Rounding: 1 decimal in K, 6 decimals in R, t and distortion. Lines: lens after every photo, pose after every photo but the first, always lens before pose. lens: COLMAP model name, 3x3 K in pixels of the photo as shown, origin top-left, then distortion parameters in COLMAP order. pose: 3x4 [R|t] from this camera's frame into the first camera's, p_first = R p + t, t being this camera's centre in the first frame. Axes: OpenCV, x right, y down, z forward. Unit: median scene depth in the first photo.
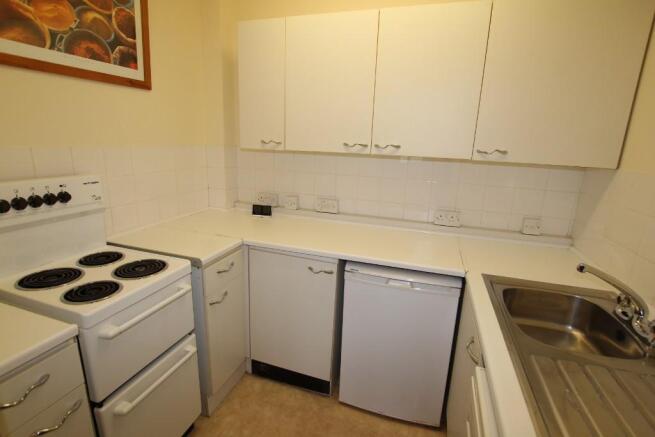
lens RADIAL K [[309.9, 0, 327.5], [0, 309.9, 218.5], [0, 0, 1]] dist [-0.048090, 0.010066]
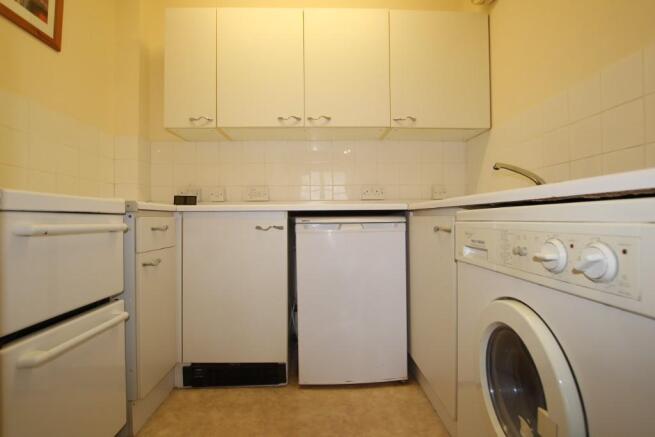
lens RADIAL K [[309.9, 0, 327.5], [0, 309.9, 218.5], [0, 0, 1]] dist [-0.048090, 0.010066]
pose [[0.936767, -0.044427, 0.347122, -0.173262], [0.124028, 0.969671, -0.210607, 0.340639], [-0.327237, 0.240343, 0.913866, 0.062762]]
